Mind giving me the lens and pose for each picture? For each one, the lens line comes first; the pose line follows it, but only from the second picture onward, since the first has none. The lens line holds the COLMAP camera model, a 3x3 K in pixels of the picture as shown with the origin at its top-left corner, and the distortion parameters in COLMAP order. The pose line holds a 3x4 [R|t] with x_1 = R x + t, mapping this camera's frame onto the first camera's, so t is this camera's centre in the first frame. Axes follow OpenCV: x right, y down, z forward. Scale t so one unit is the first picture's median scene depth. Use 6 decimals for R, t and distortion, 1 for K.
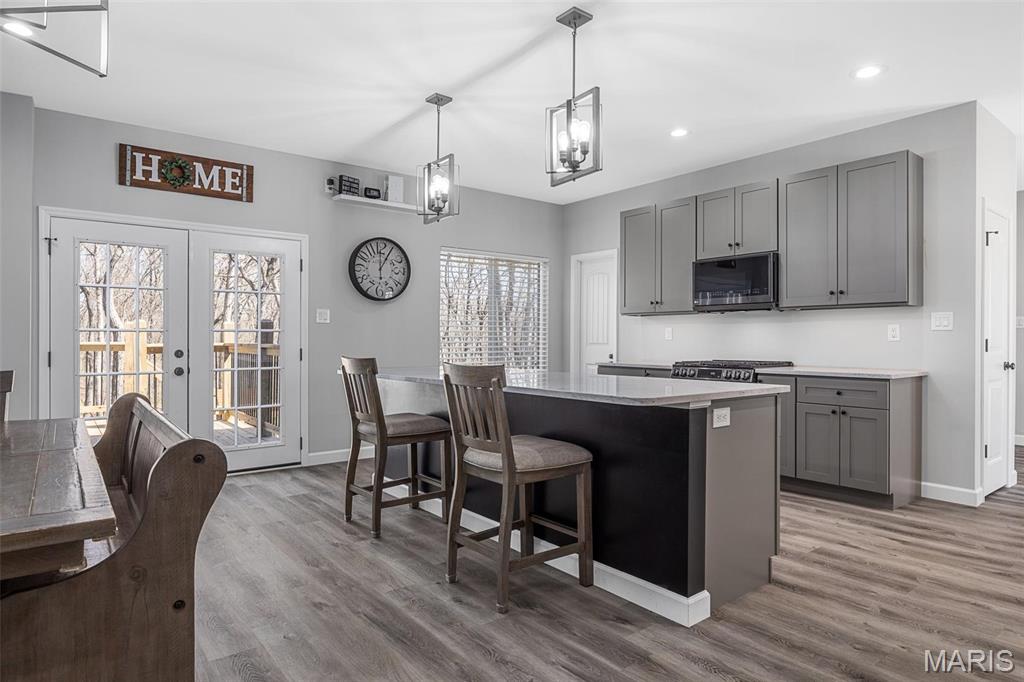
lens RADIAL K [[584.4, 0, 518.0], [0, 584.4, 345.3], [0, 0, 1]] dist [-0.019450, 0.003437]
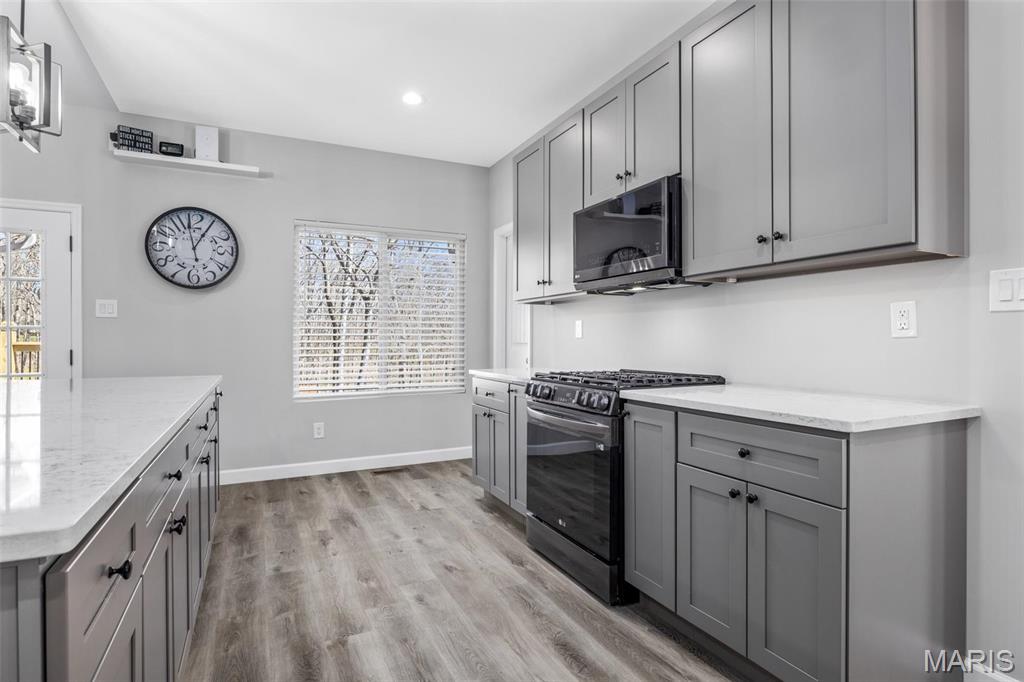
lens RADIAL K [[528.3, 0, 513.2], [0, 528.3, 344.6], [0, 0, 1]] dist [-0.012667, -0.000347]
pose [[0.978206, -0.000638, -0.207638, 0.403387], [0.000940, 0.999999, 0.001356, -0.002607], [0.207636, -0.001521, 0.978205, 0.493360]]
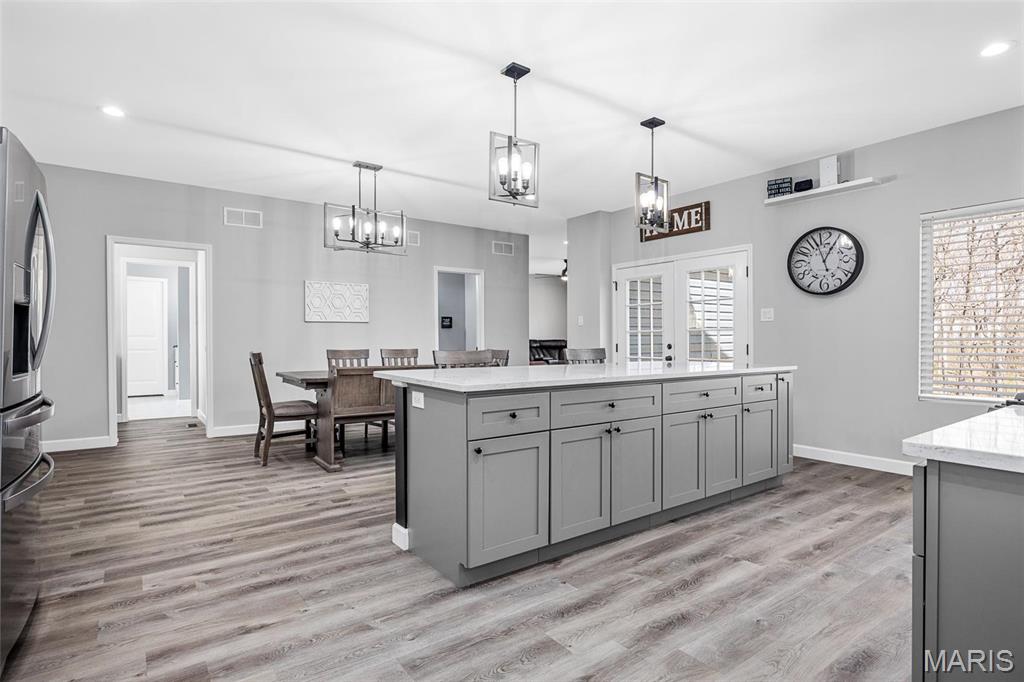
lens RADIAL K [[528.3, 0, 518.3], [0, 528.3, 339.5], [0, 0, 1]] dist [-0.012667, -0.000347]
pose [[-0.024305, 0.000315, -0.999705, 0.762671], [-0.007278, 0.999973, 0.000492, -0.001613], [0.999678, 0.007288, -0.024302, 0.653611]]
